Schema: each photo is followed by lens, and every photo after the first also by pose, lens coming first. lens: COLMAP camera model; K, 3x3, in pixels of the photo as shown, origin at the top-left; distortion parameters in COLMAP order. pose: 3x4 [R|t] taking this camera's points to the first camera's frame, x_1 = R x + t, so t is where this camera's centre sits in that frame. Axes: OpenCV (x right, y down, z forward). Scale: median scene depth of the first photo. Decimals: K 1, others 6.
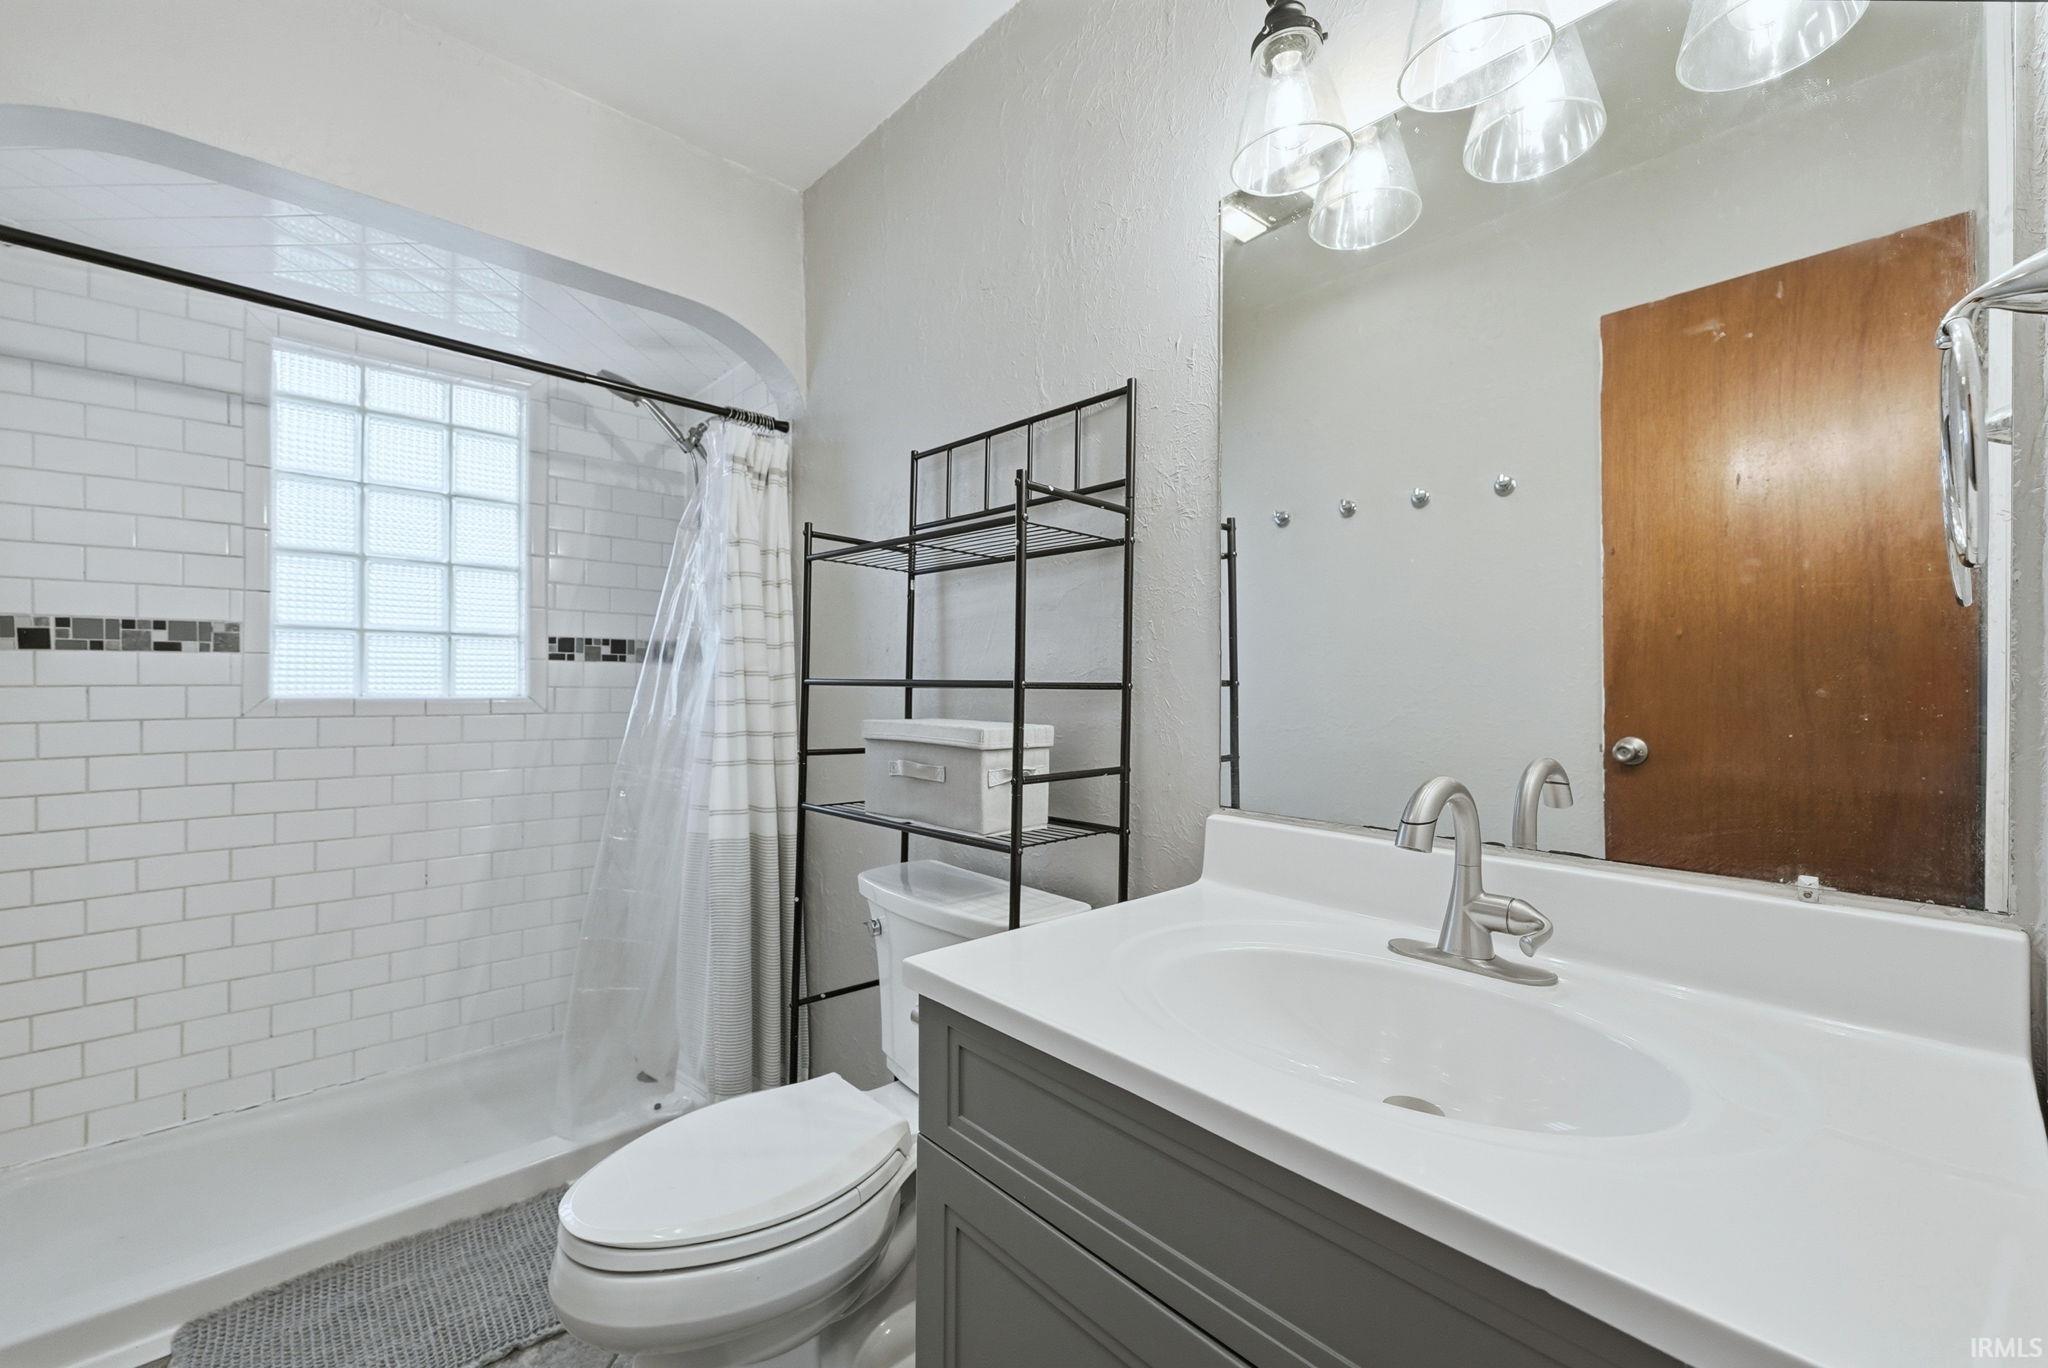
lens RADIAL K [[811.2, 0, 1011.1], [0, 811.2, 680.1], [0, 0, 1]] dist [-0.001097, 0.000023]
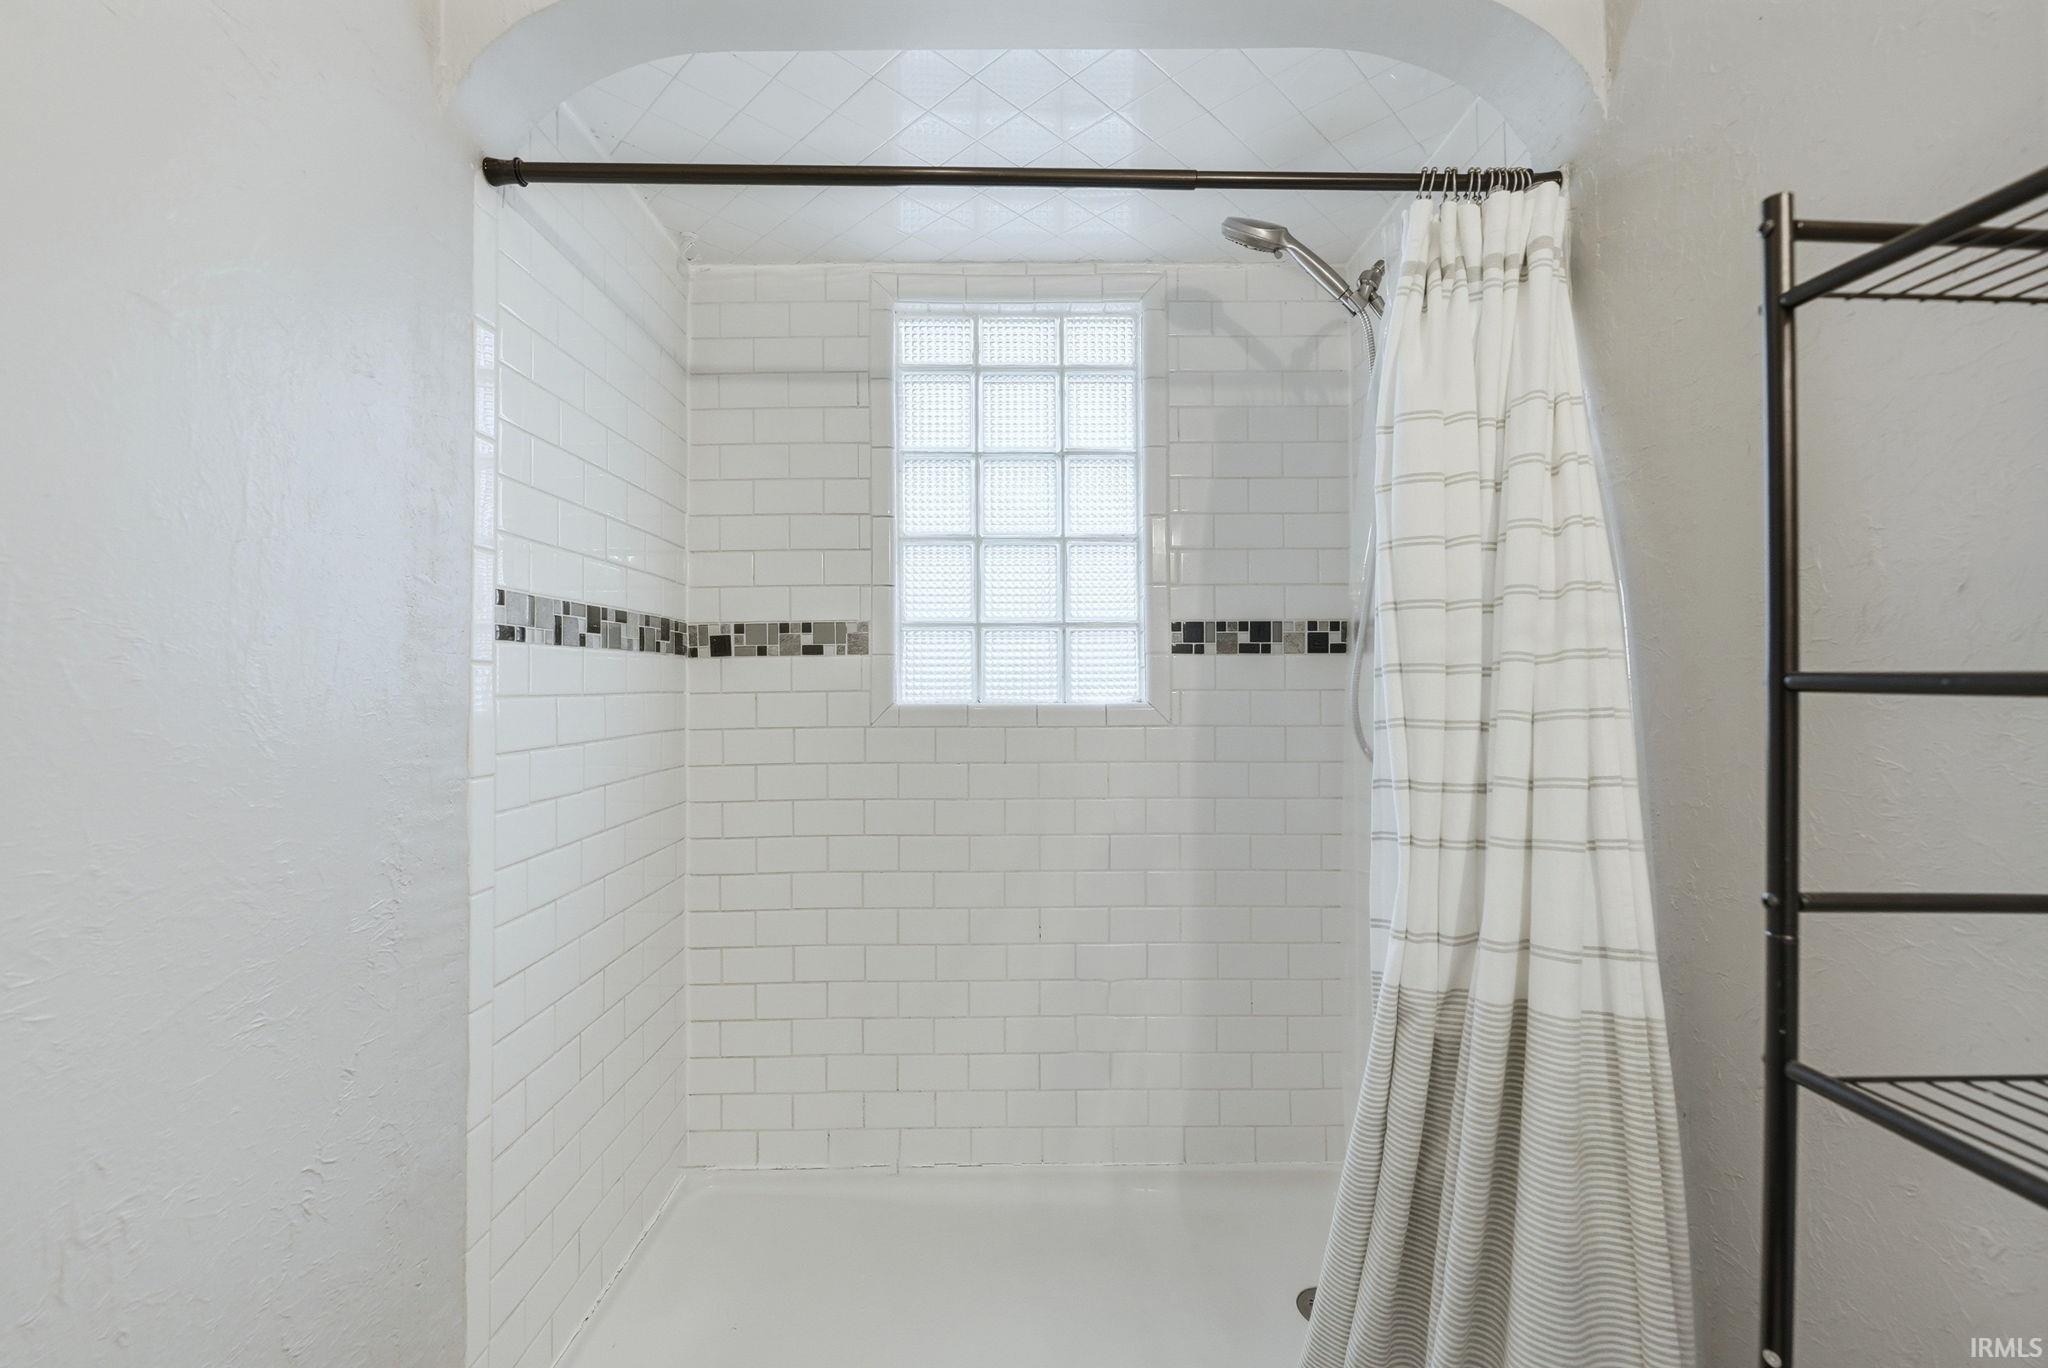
lens RADIAL K [[837.7, 0, 1024.0], [0, 837.7, 684.0], [0, 0, 1]] dist [-0.001116, -0.000185]
pose [[0.744369, -0.016380, -0.667568, -0.176182], [0.013848, 0.999863, -0.009092, 0.008830], [0.667625, -0.002476, 0.744493, 0.372383]]
